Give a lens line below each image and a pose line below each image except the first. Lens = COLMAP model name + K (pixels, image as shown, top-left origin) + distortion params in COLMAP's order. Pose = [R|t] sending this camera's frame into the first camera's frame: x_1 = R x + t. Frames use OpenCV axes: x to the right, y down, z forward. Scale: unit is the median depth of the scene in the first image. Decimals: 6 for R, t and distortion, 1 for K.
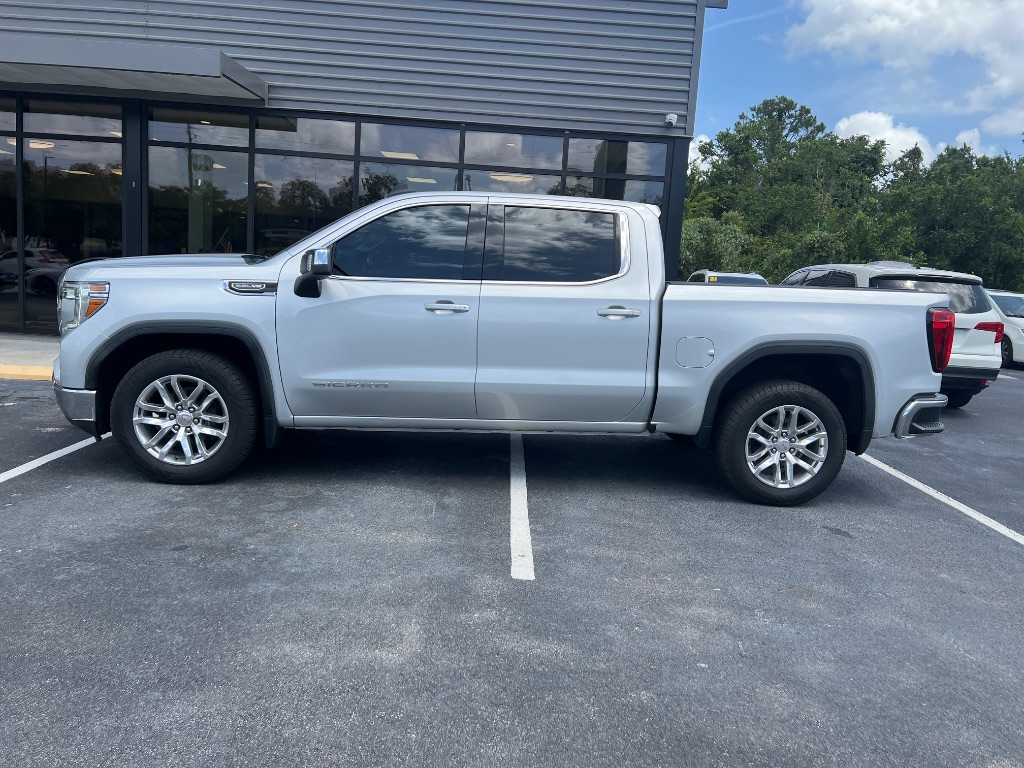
lens RADIAL K [[789.5, 0, 513.4], [0, 789.5, 374.2], [0, 0, 1]] dist [0.060912, -0.097768]
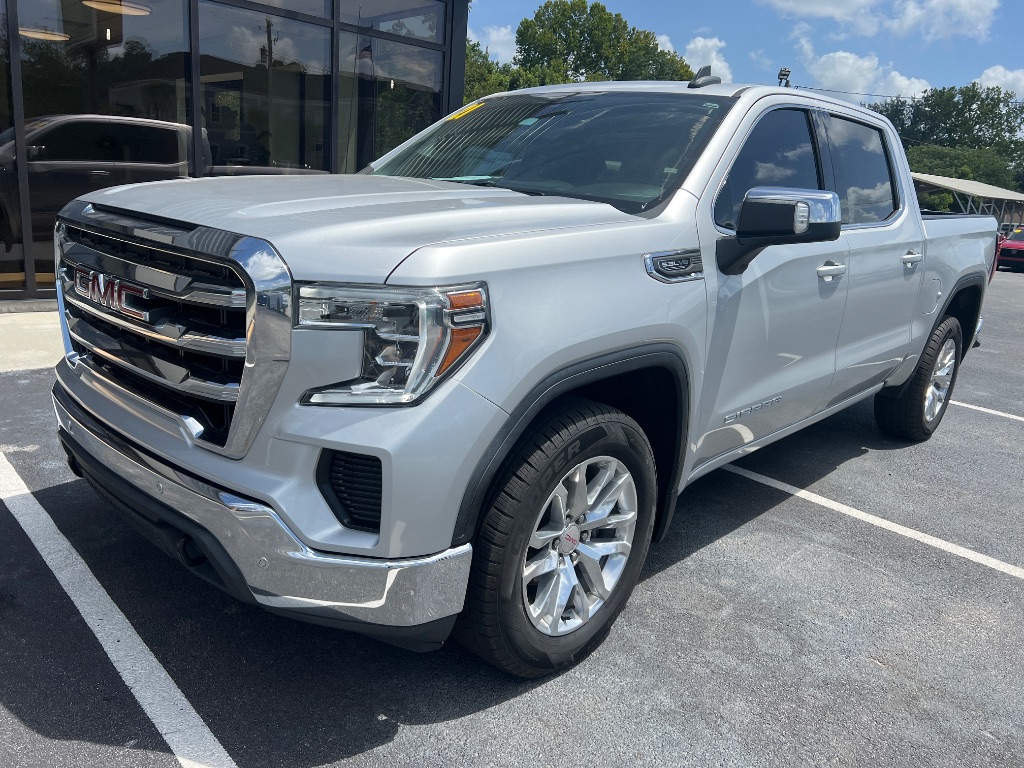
lens RADIAL K [[789.5, 0, 513.4], [0, 789.5, 374.2], [0, 0, 1]] dist [0.060912, -0.097768]
pose [[0.750888, -0.165161, 0.639444, -0.763992], [0.063221, 0.981754, 0.179337, -0.141060], [-0.657396, -0.094236, 0.747629, 0.681171]]
